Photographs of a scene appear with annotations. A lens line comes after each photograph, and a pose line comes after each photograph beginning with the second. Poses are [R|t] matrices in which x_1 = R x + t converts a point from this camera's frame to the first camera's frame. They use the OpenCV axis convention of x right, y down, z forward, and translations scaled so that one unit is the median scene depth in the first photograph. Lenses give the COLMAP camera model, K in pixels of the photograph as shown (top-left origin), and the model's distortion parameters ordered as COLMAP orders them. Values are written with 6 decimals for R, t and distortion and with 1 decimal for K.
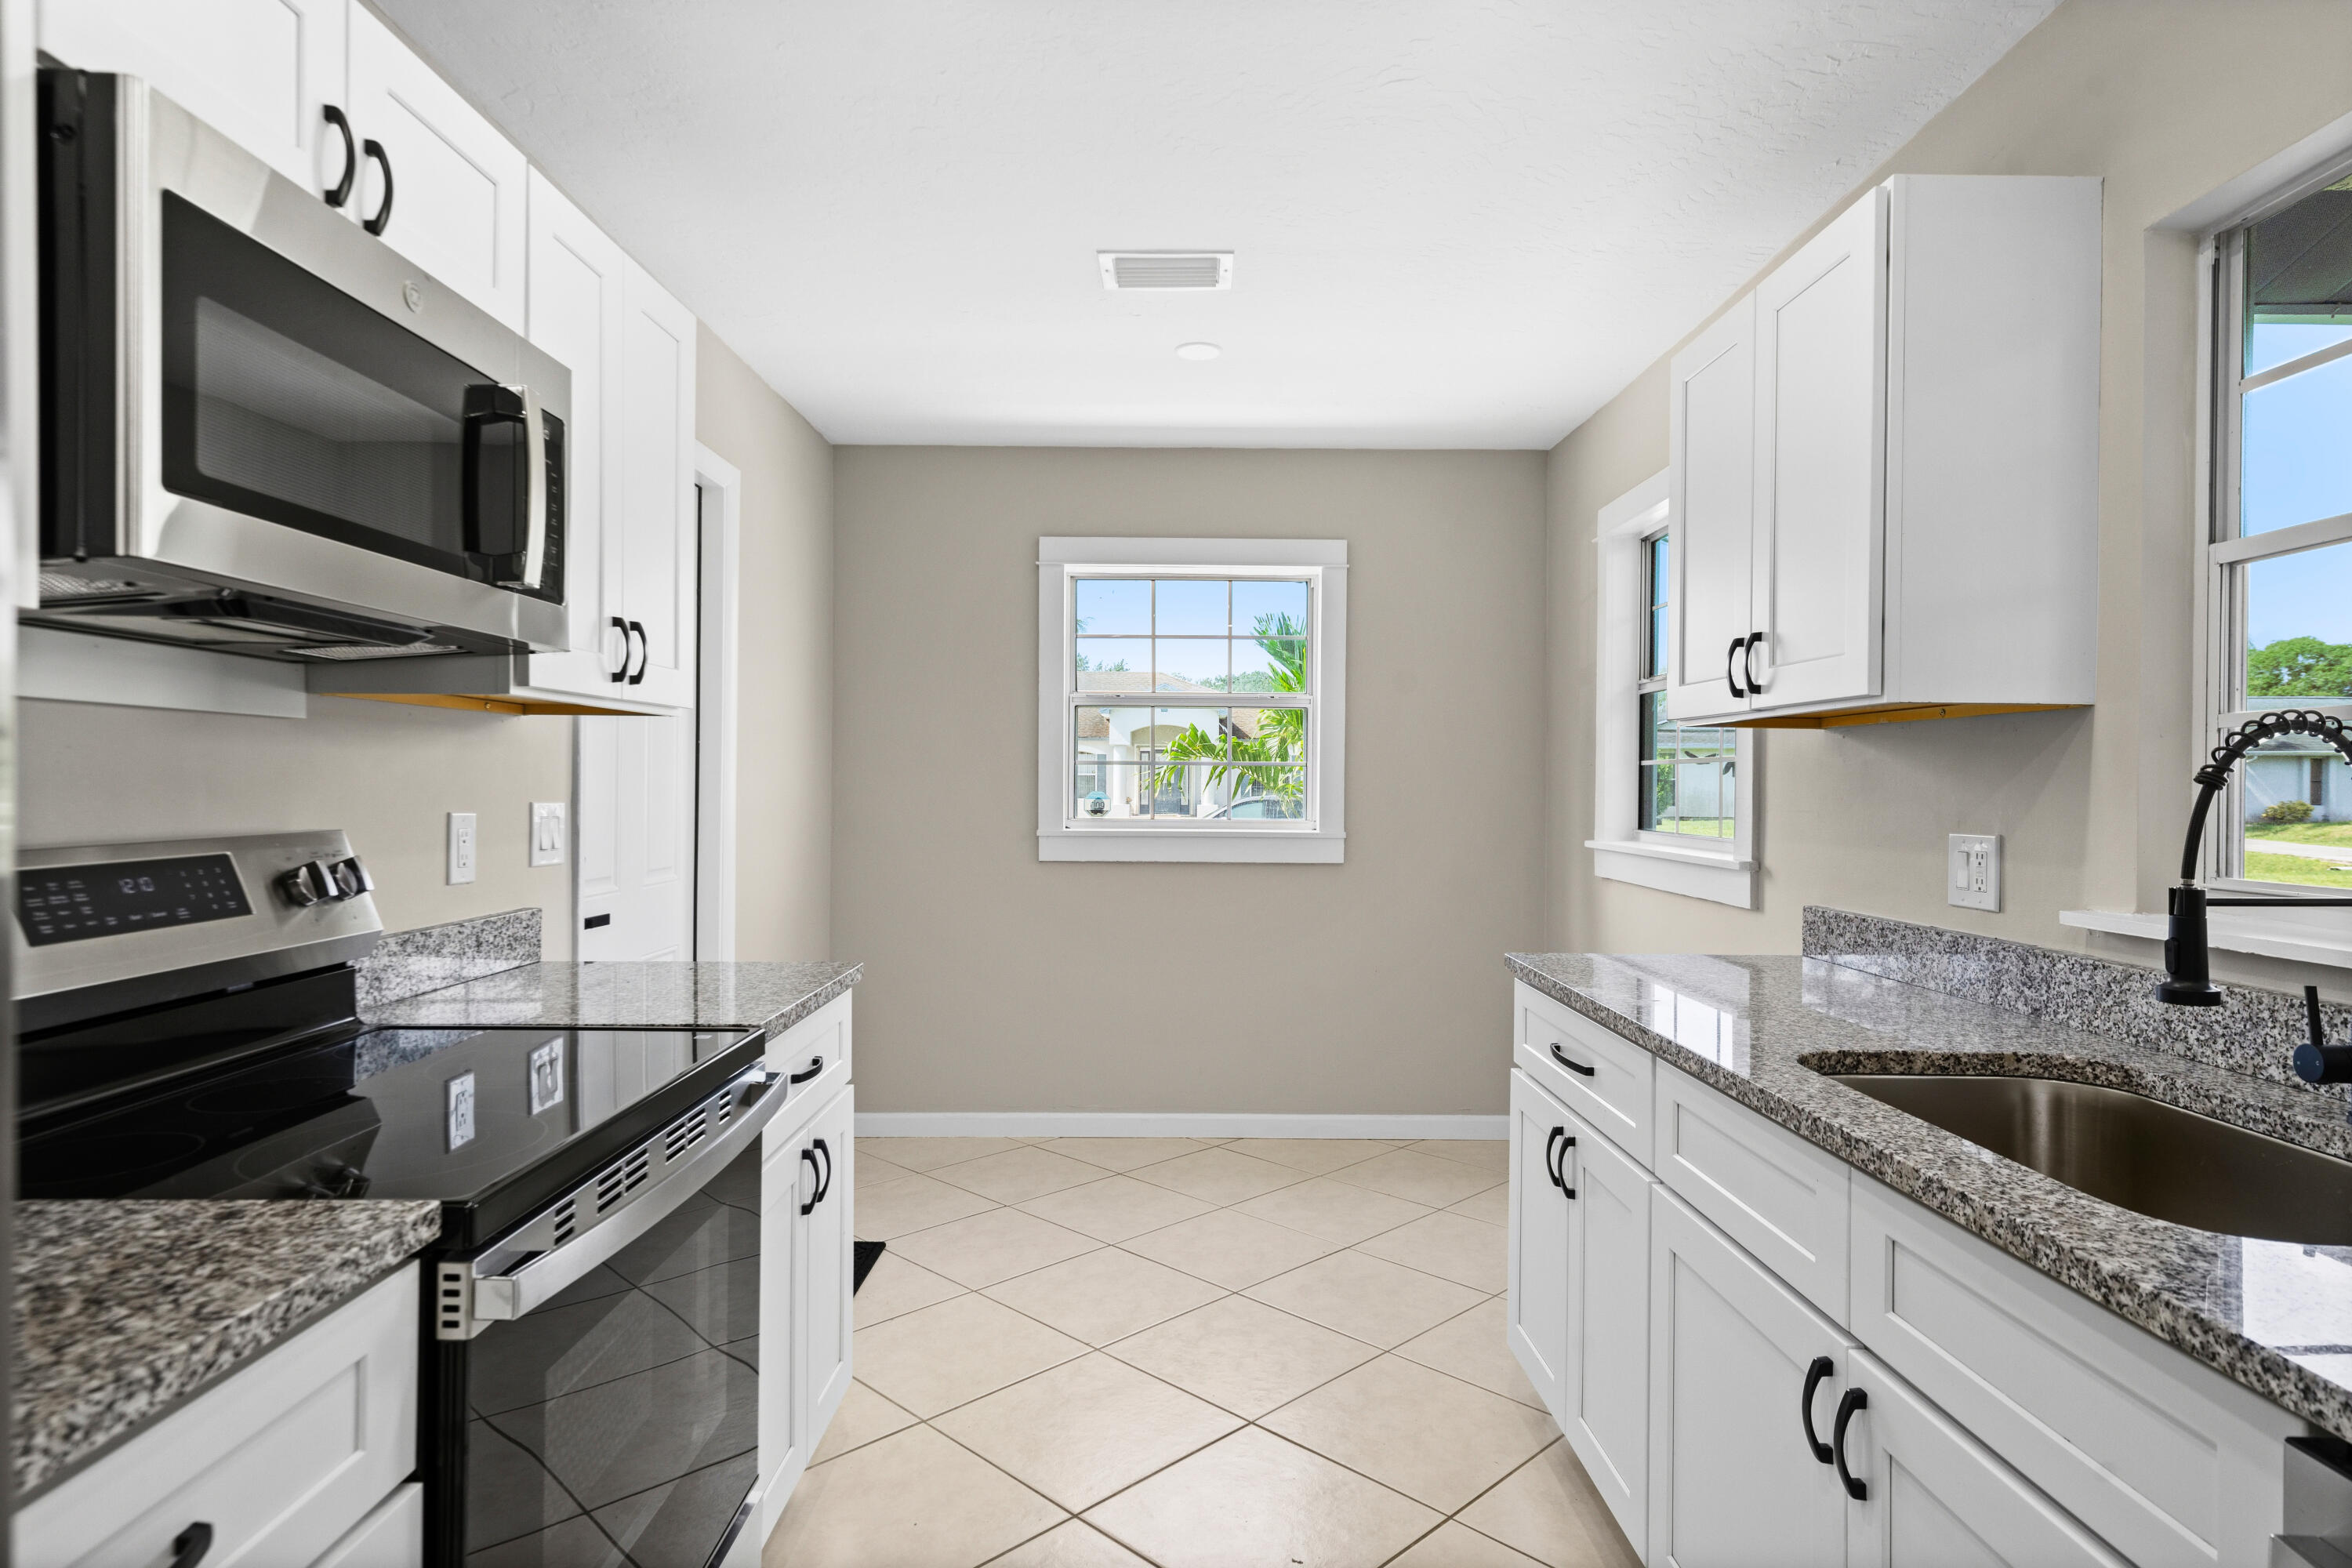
lens RADIAL K [[1287.6, 0, 1176.0], [0, 1287.6, 784.0], [0, 0, 1]] dist [0.004094, 0.000555]
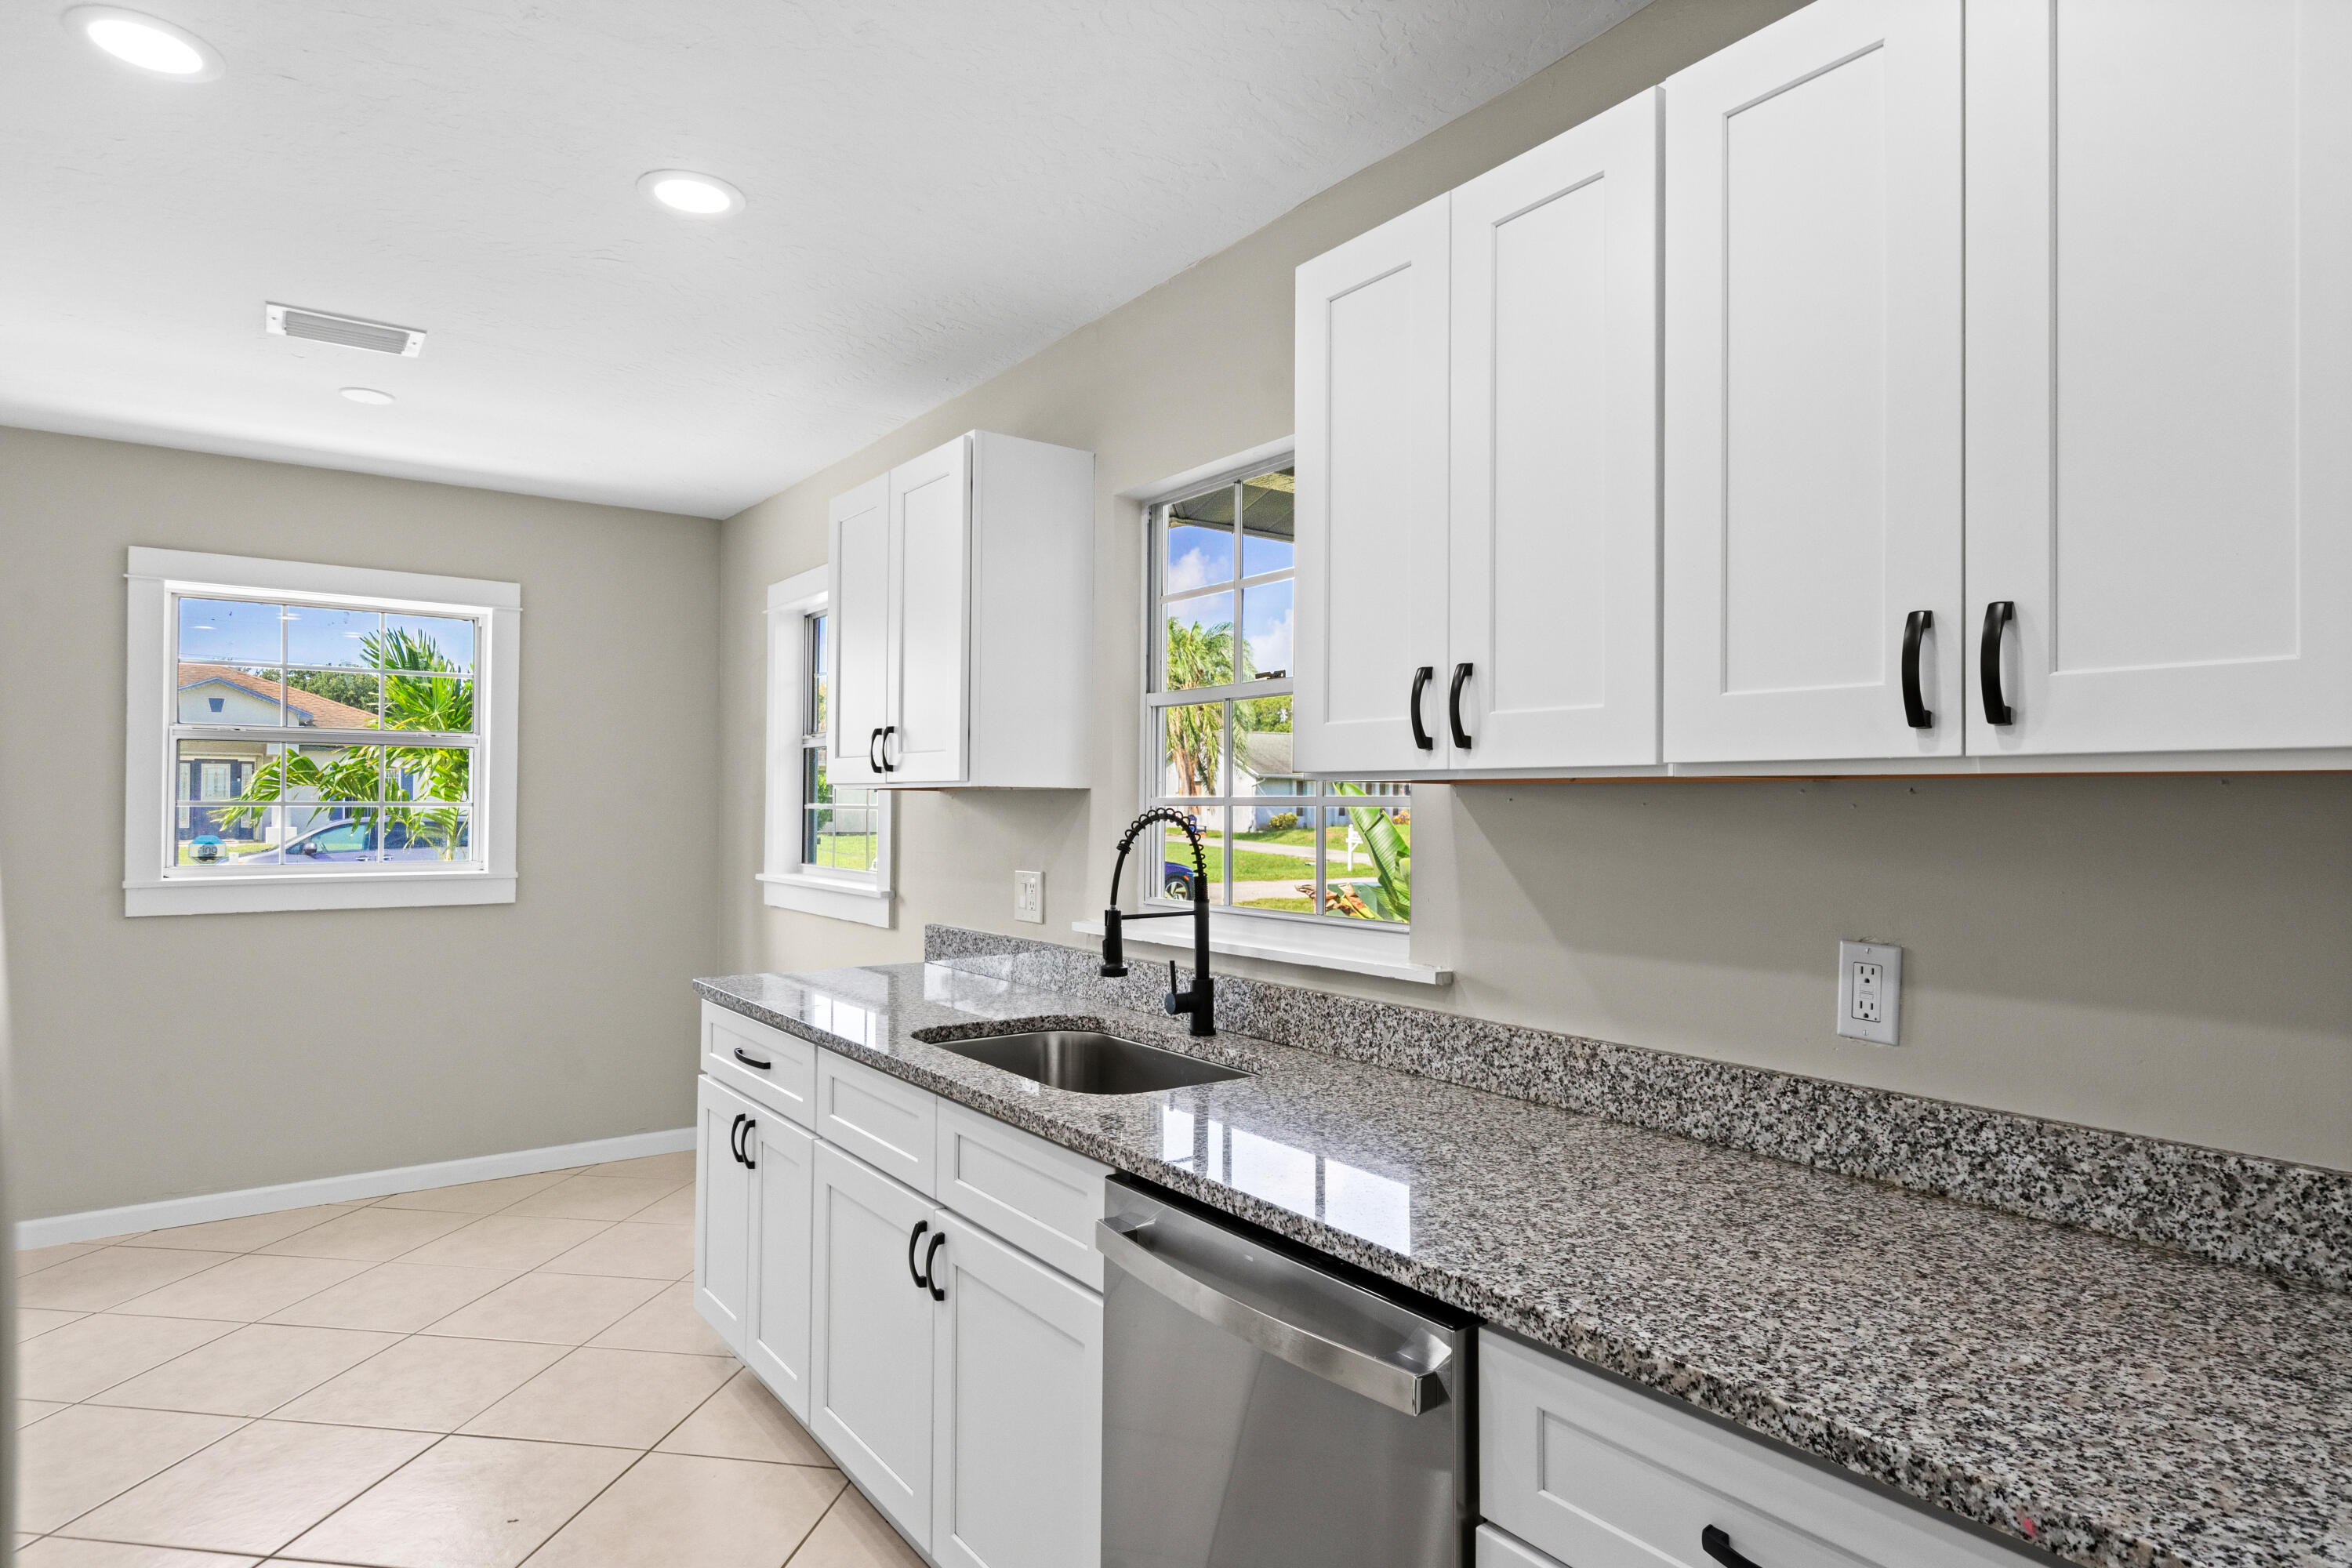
lens RADIAL K [[1308.1, 0, 1184.8], [0, 1308.1, 788.5], [0, 0, 1]] dist [0.006961, 0.001181]
pose [[0.806894, 0.004068, 0.590683, -0.125510], [0.000277, 0.999974, -0.007265, -0.047633], [-0.590697, 0.006025, 0.806871, -0.328378]]
